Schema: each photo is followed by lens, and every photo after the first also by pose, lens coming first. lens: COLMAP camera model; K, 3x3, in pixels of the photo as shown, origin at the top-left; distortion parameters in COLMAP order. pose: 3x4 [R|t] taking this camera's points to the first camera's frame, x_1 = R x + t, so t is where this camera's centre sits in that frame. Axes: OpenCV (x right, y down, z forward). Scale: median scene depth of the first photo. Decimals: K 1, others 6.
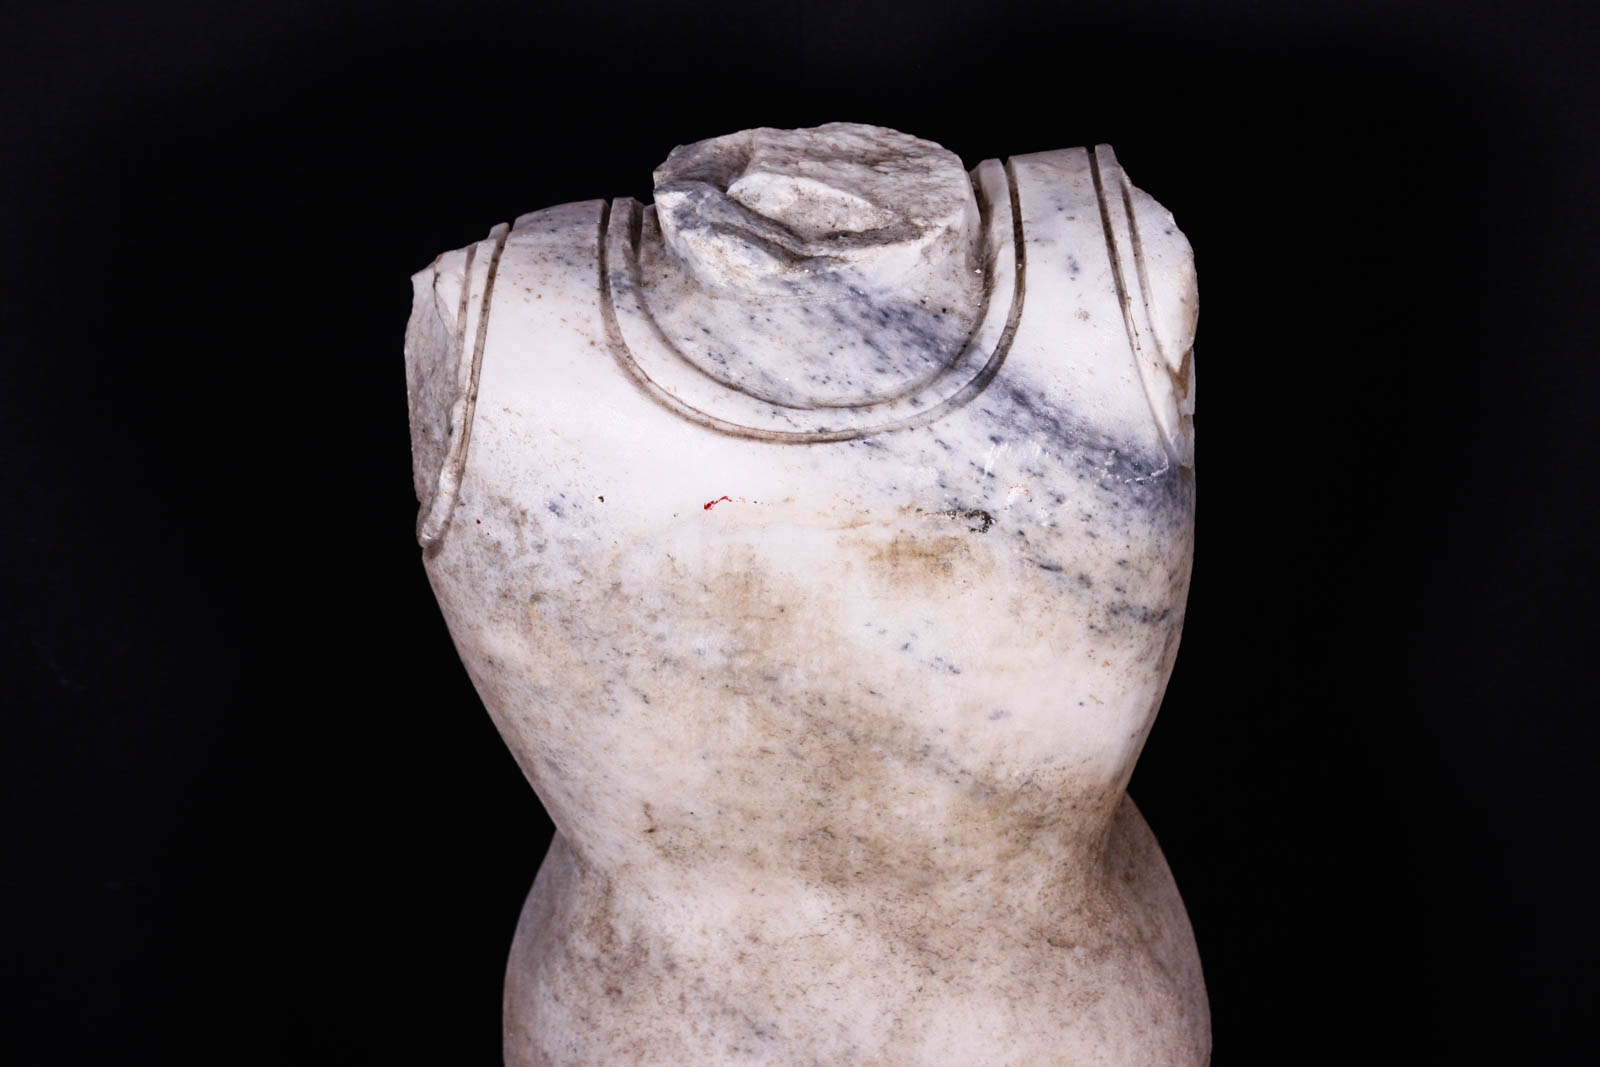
lens RADIAL K [[3349.3, 0, 805.3], [0, 3349.3, 531.4], [0, 0, 1]] dist [0.140816, 0.000000]
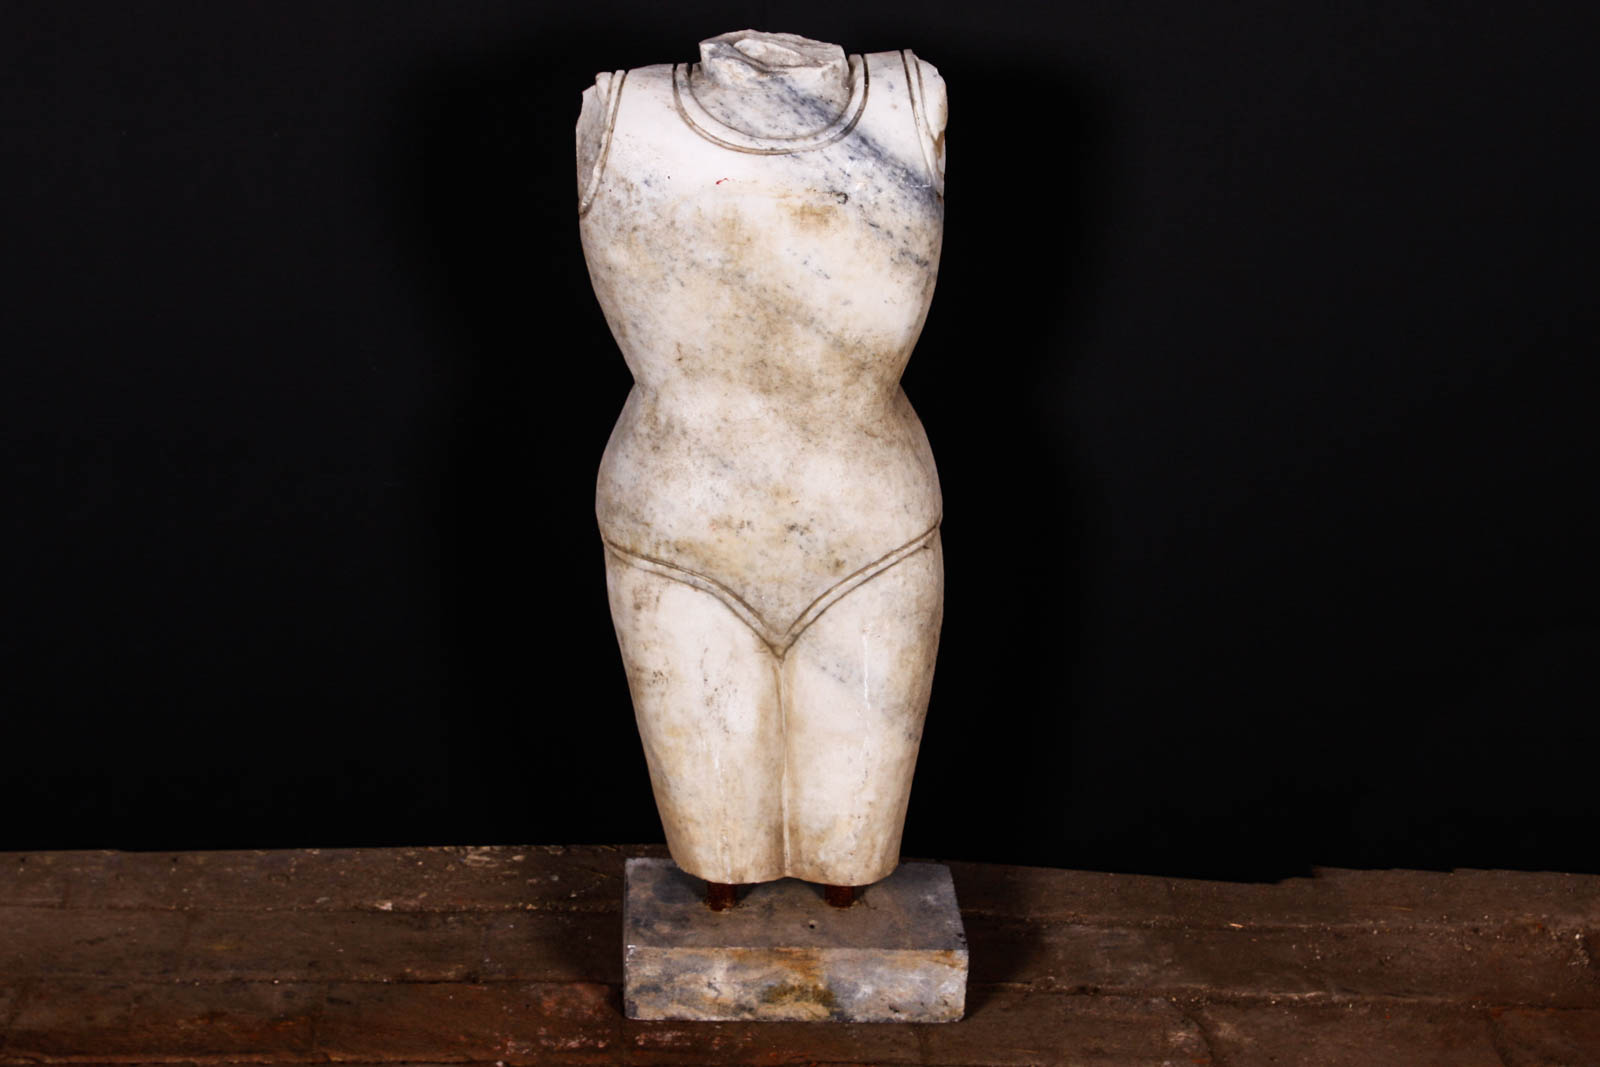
lens RADIAL K [[2280.0, 0, 793.2], [0, 2280.0, 535.6], [0, 0, 1]] dist [0.022255, 0.000000]
pose [[0.998252, 0.052927, 0.026286, -0.006806], [-0.049710, 0.992601, -0.110780, 0.365129], [-0.031955, 0.109280, 0.993497, -0.425569]]
